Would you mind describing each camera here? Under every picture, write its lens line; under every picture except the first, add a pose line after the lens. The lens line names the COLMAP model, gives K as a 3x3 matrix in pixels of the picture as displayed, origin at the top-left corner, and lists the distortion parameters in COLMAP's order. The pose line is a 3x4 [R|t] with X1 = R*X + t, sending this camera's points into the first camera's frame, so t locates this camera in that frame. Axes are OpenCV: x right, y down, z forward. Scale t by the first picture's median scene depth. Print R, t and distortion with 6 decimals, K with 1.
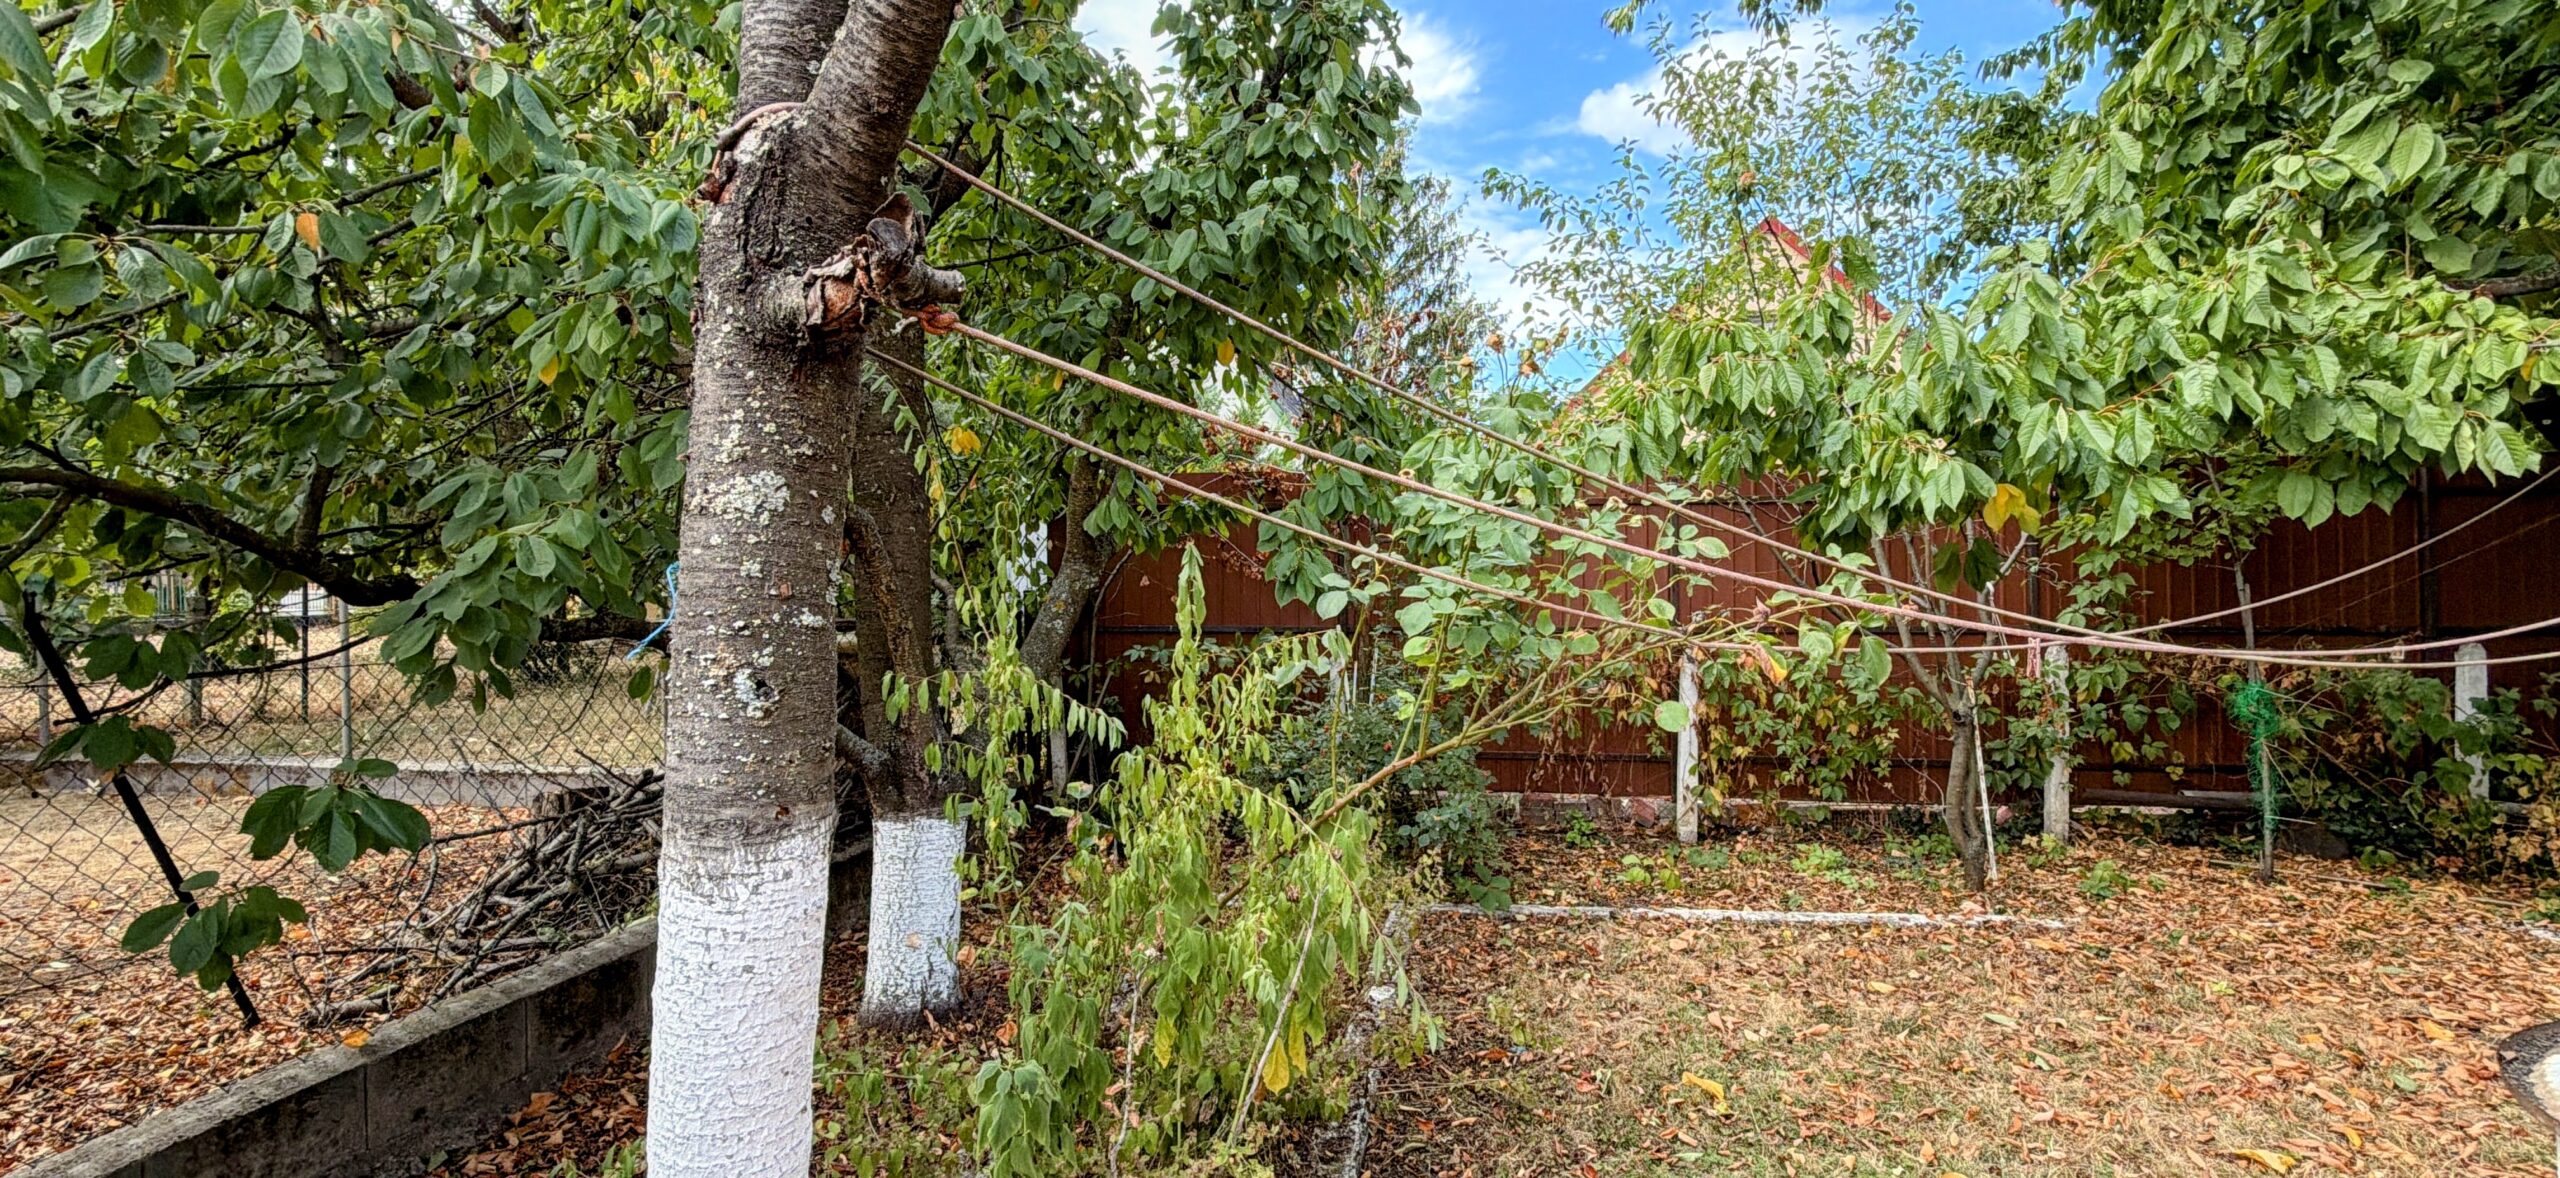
lens RADIAL K [[1173.8, 0, 1280.3], [0, 1173.8, 591.0], [0, 0, 1]] dist [0.004697, 0.000304]
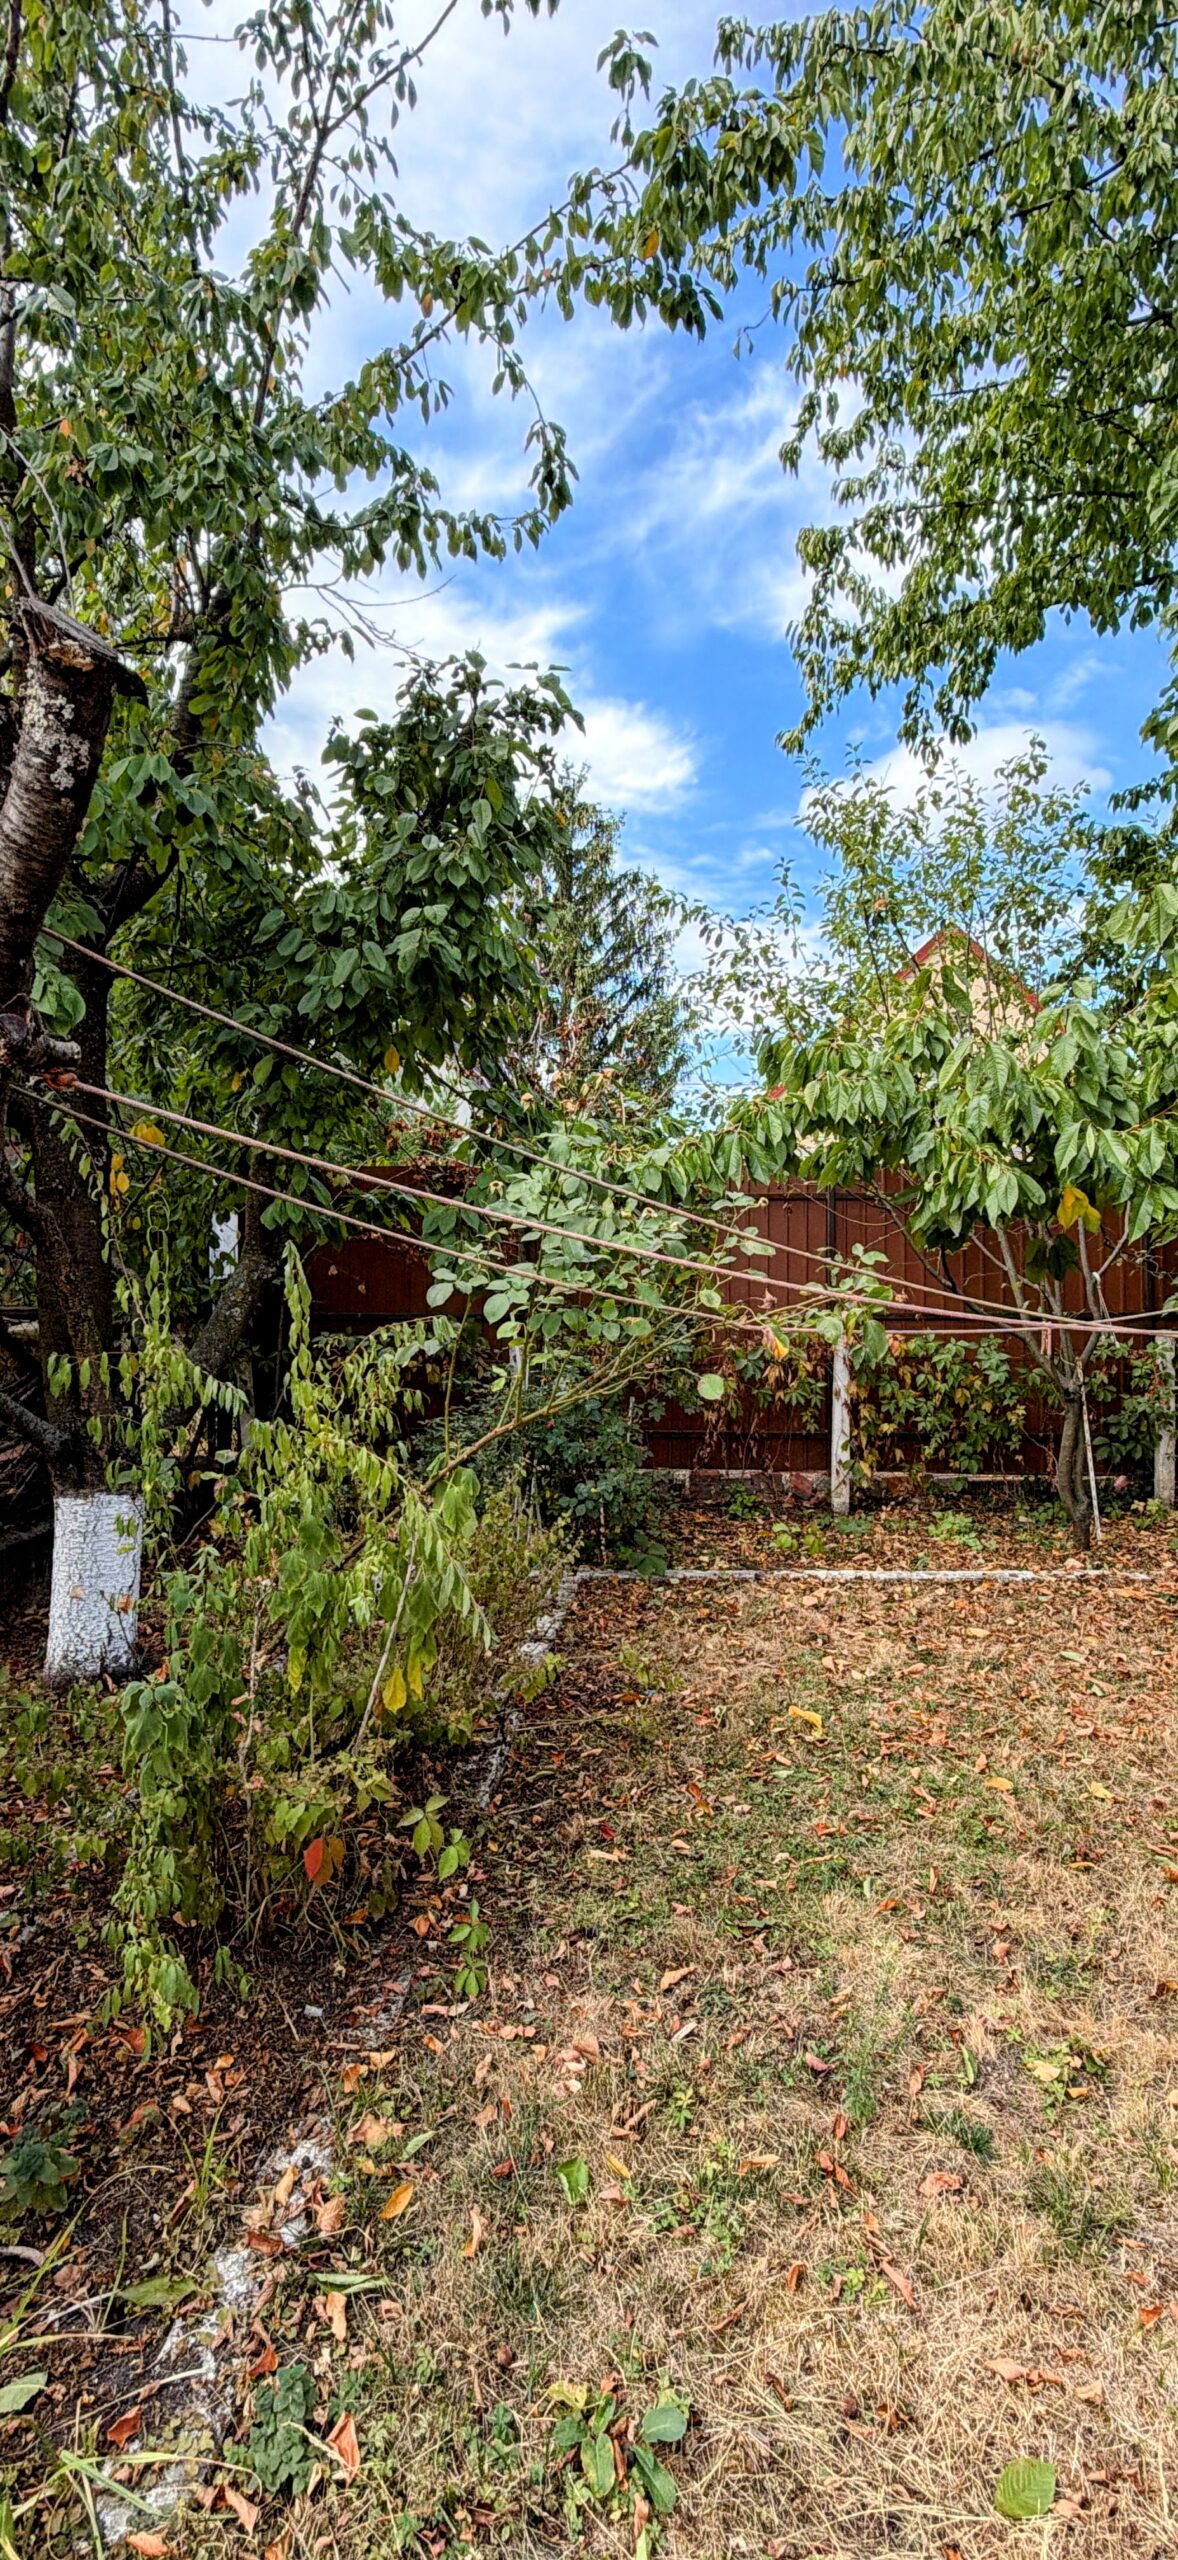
lens RADIAL K [[1173.8, 0, 589.6], [0, 1173.8, 1283.8], [0, 0, 1]] dist [0.004697, 0.000304]
pose [[0.996913, 0.000110, 0.078518, 0.052899], [-0.000463, 0.999990, 0.004486, -0.002372], [-0.078516, -0.004508, 0.996903, -0.096325]]
